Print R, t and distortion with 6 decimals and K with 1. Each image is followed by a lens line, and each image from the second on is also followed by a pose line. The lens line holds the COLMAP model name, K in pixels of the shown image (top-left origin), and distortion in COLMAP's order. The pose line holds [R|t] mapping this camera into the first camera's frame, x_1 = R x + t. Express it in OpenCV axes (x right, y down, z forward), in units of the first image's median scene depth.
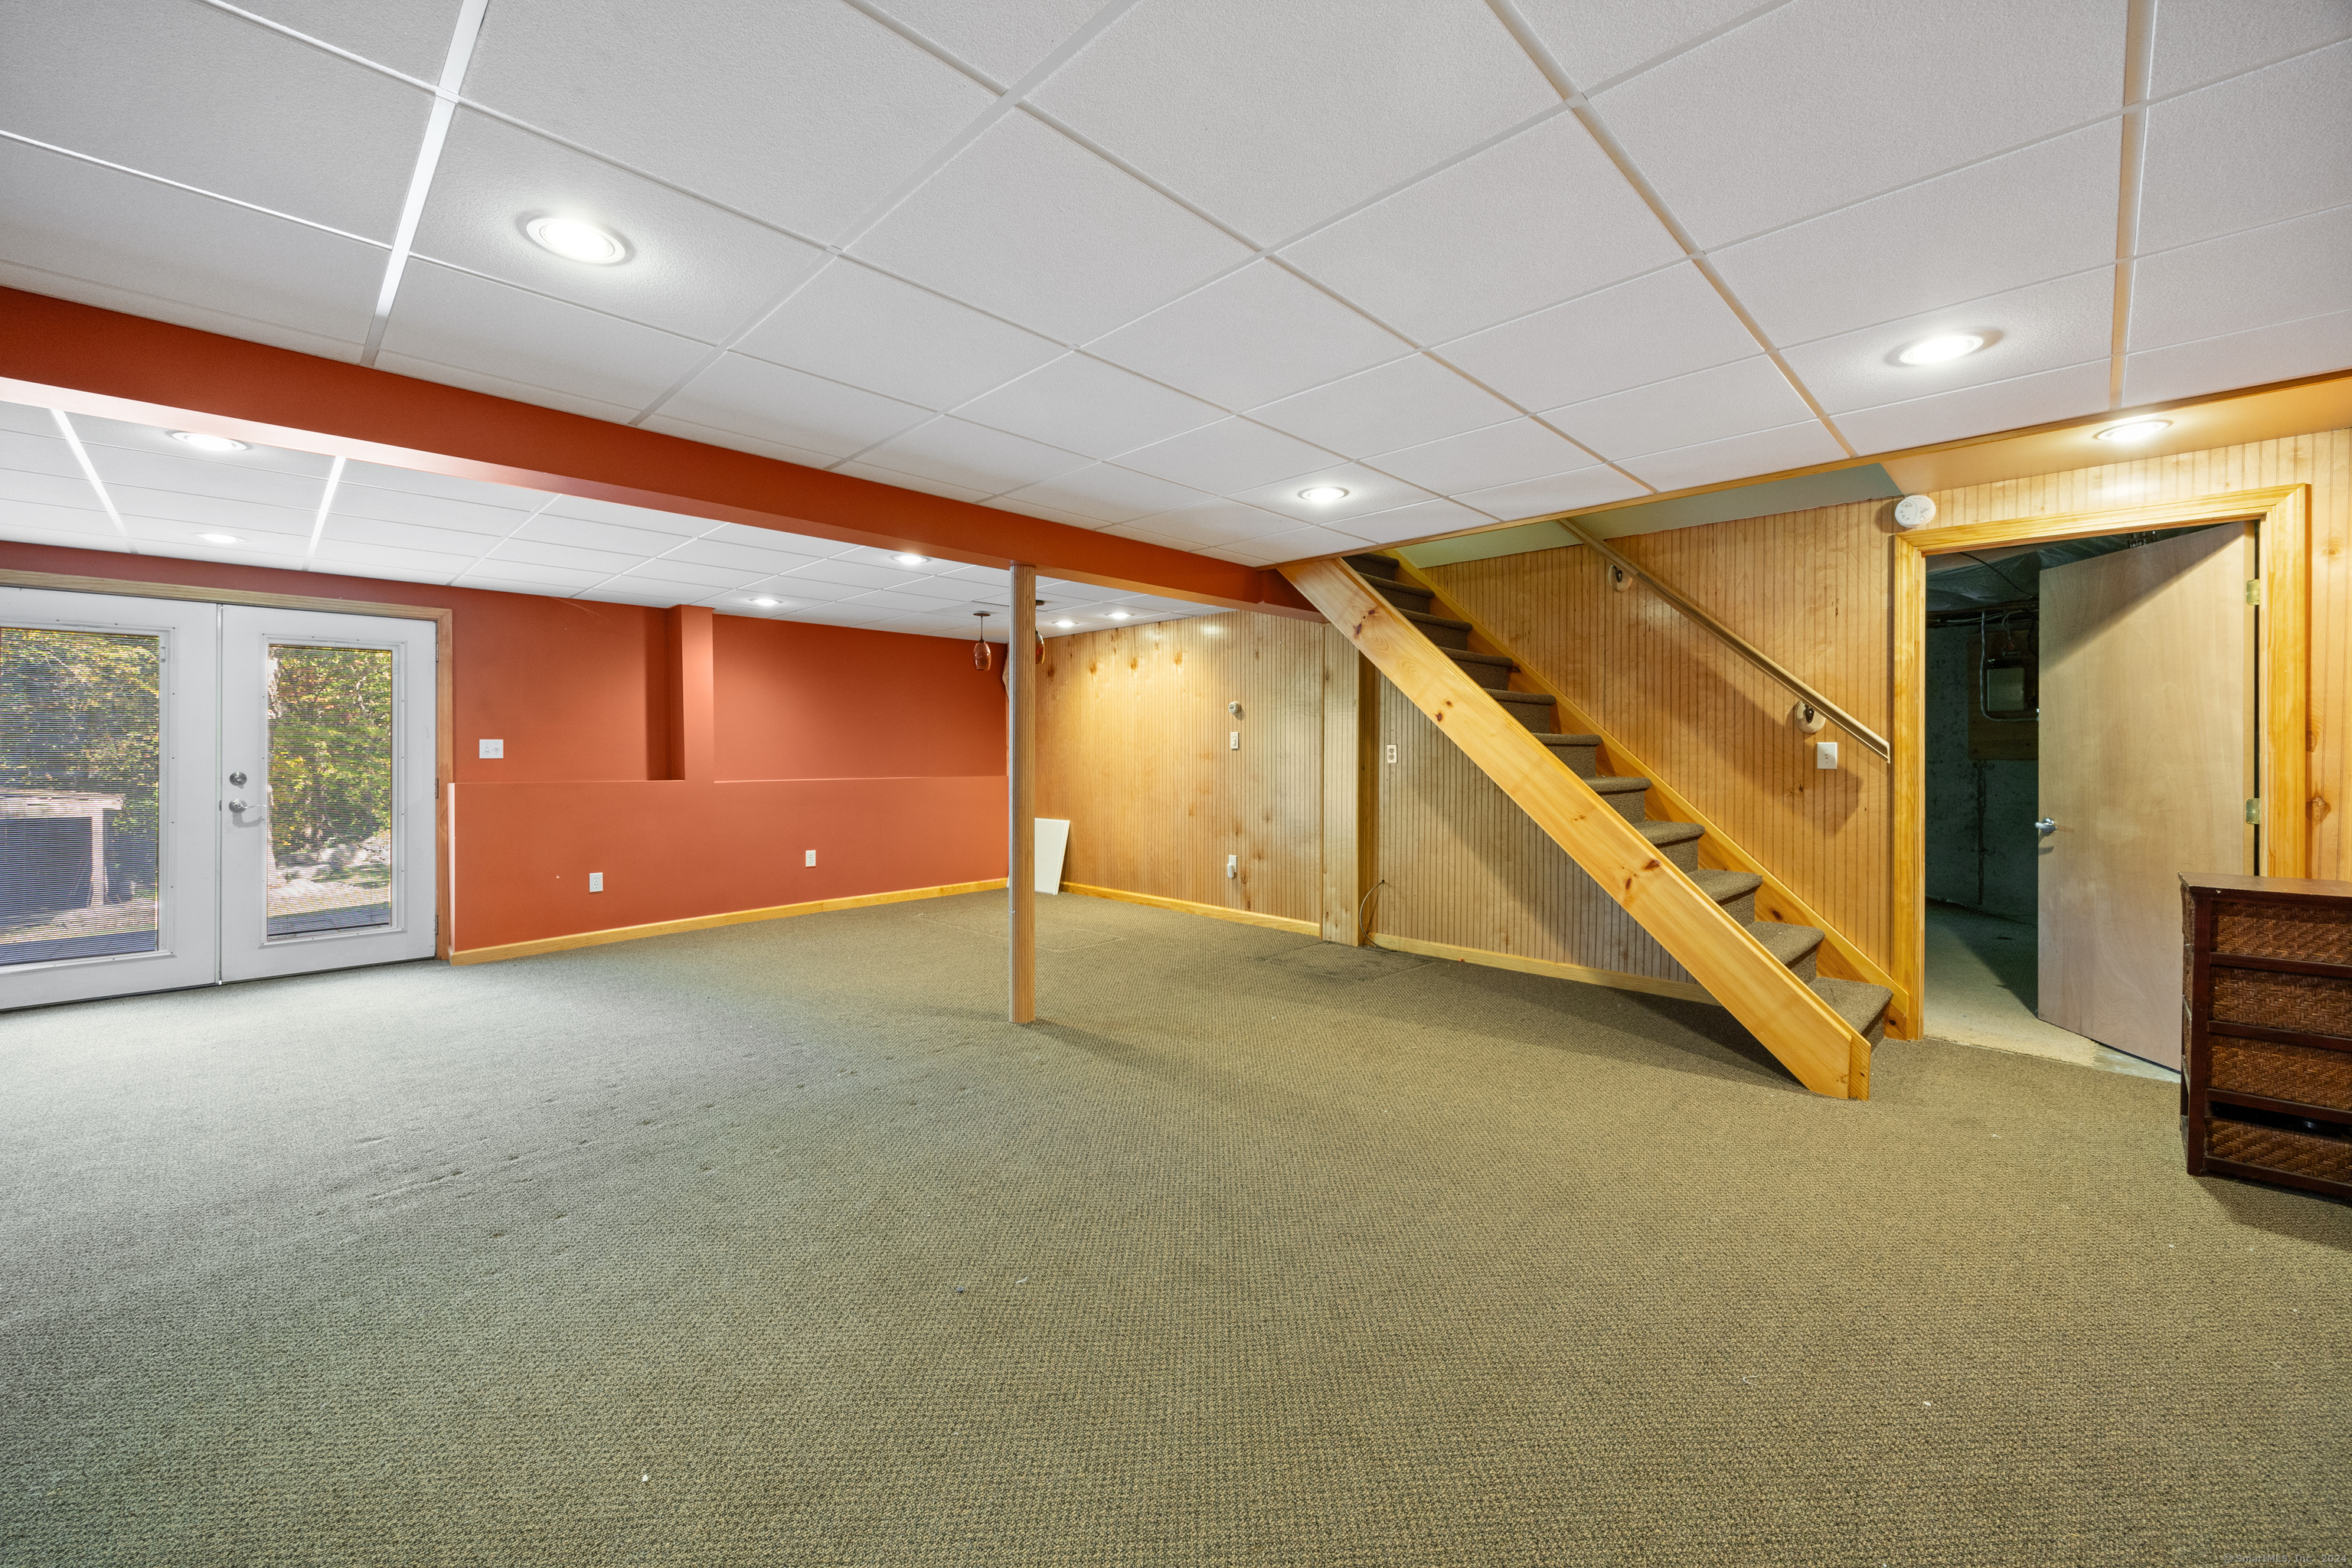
lens RADIAL K [[923.3, 0, 1164.3], [0, 923.3, 749.1], [0, 0, 1]] dist [-0.000346, 0.000085]
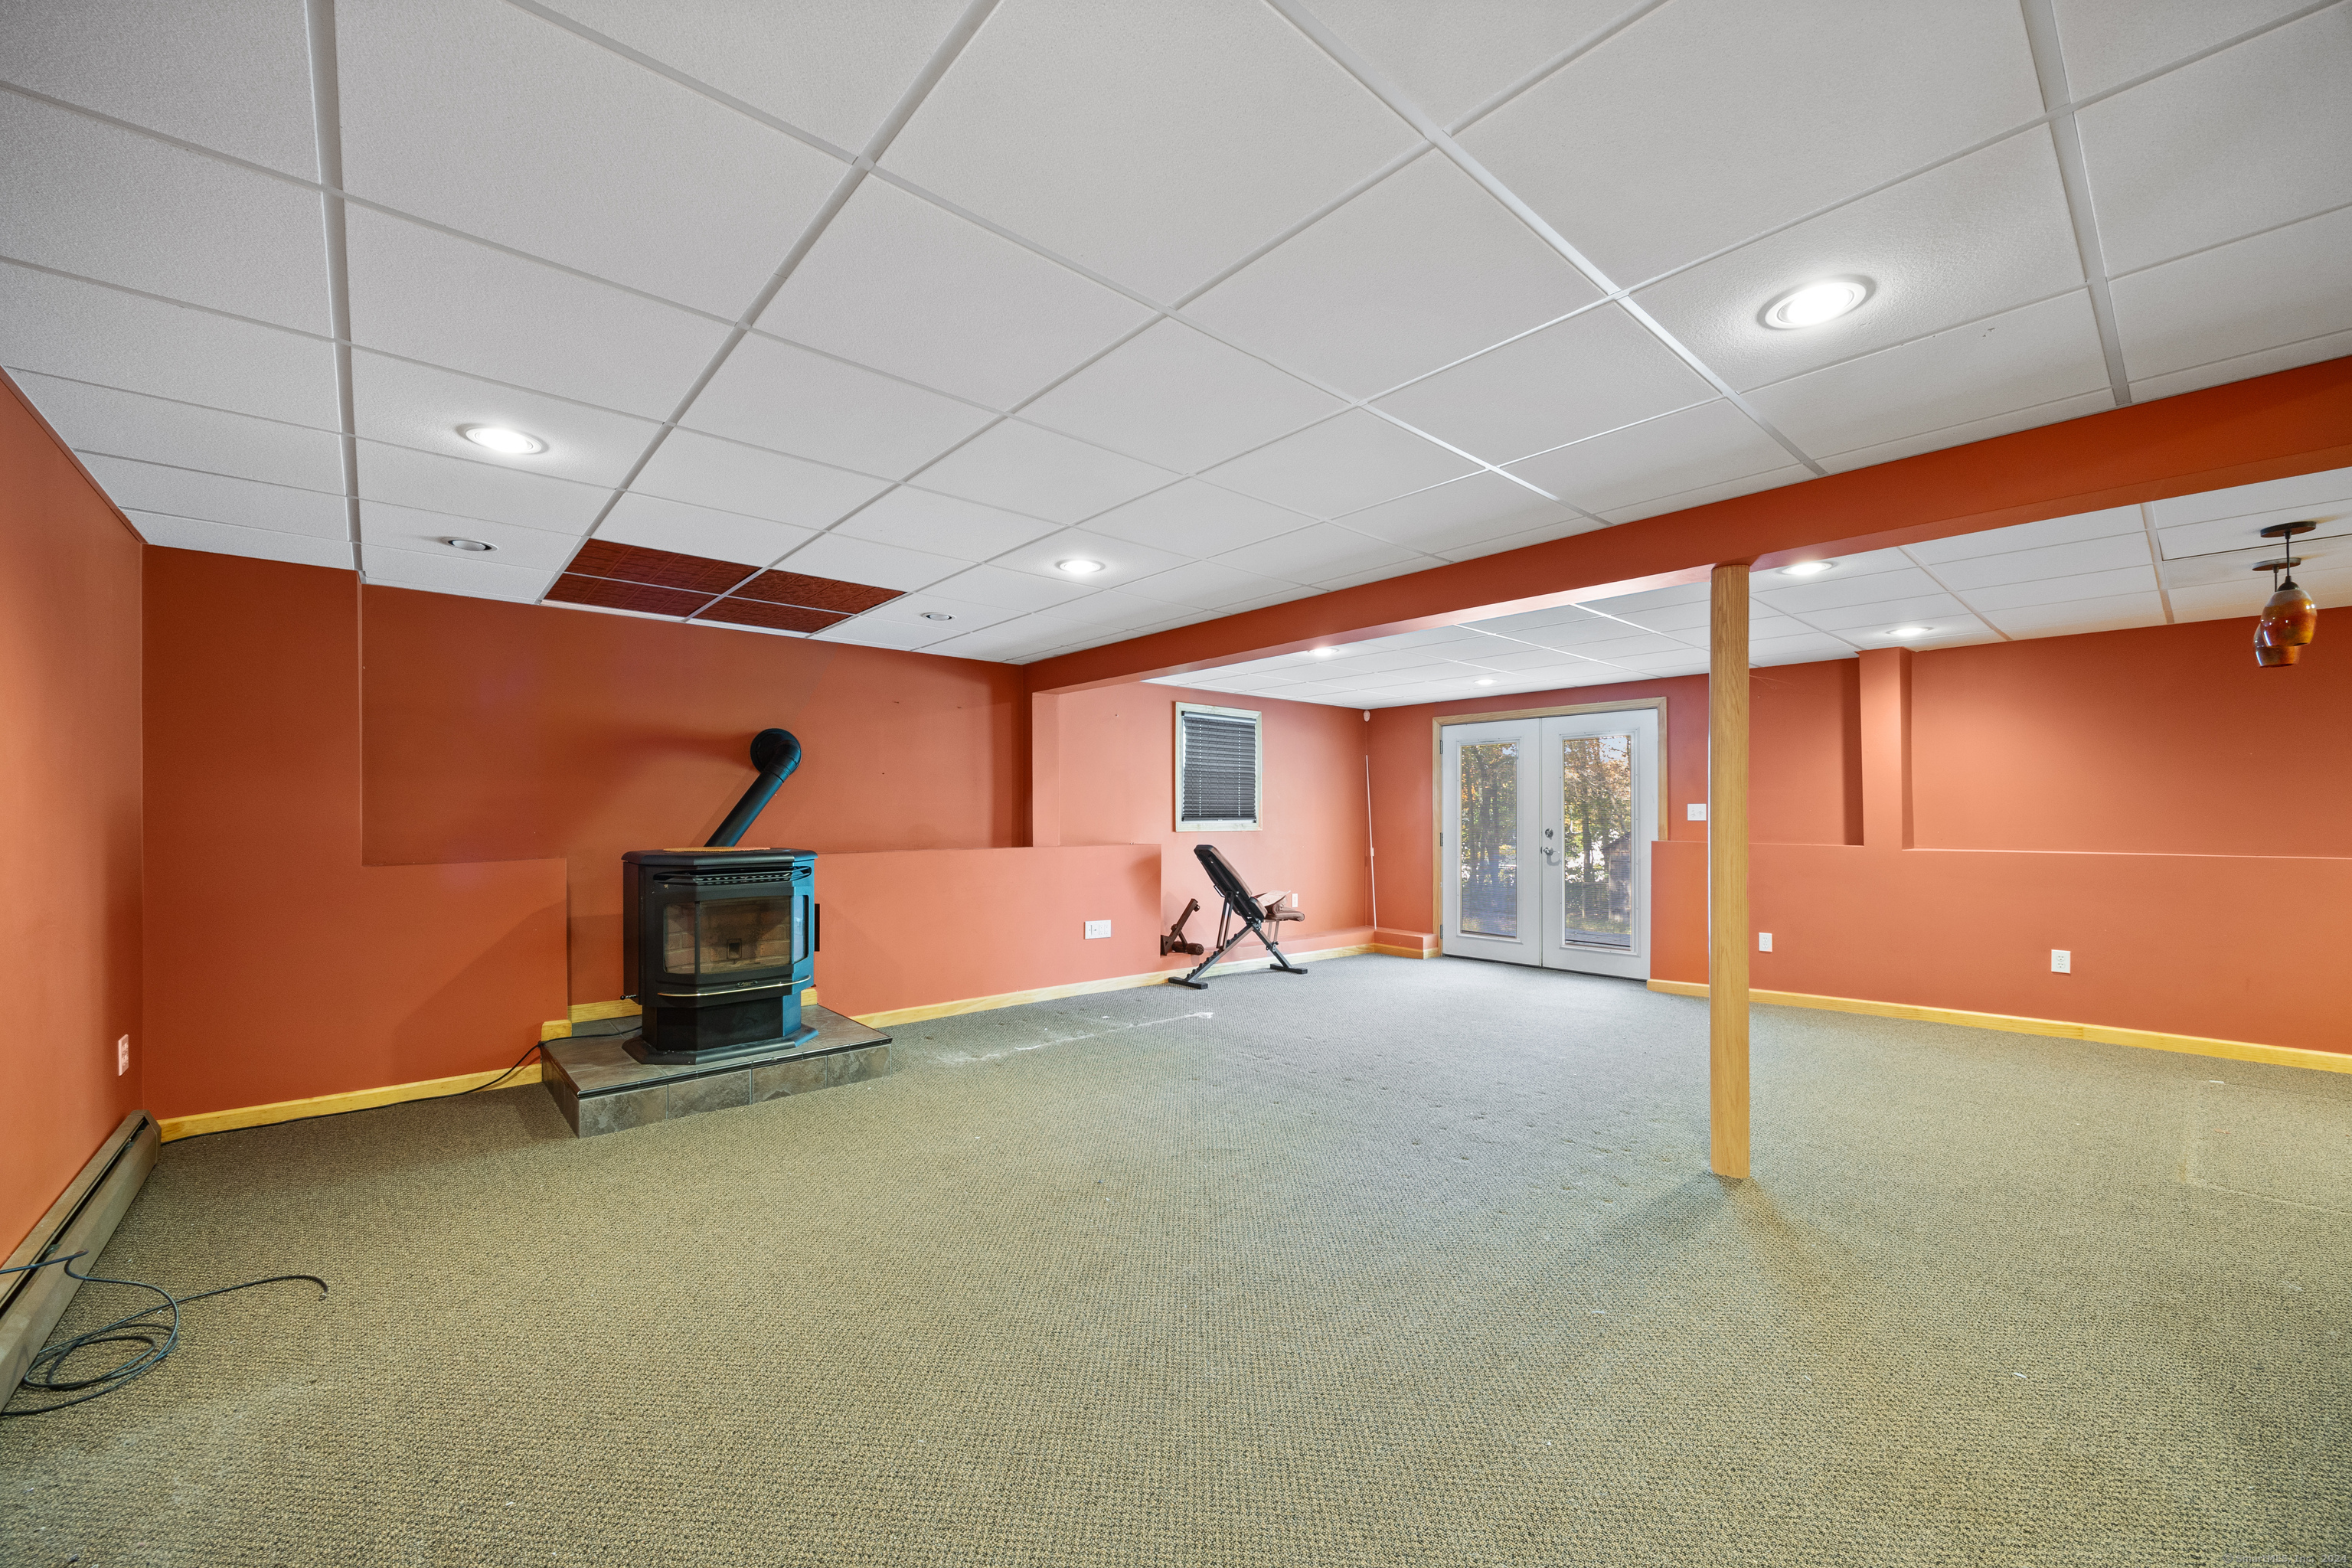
lens RADIAL K [[920.6, 0, 1217.3], [0, 920.6, 805.5], [0, 0, 1]] dist [0.000034, 0.000046]
pose [[-0.033806, -0.010580, -0.999372, 0.558879], [0.005087, 0.999929, -0.010757, 0.001083], [0.999415, -0.005447, -0.033750, 0.559291]]
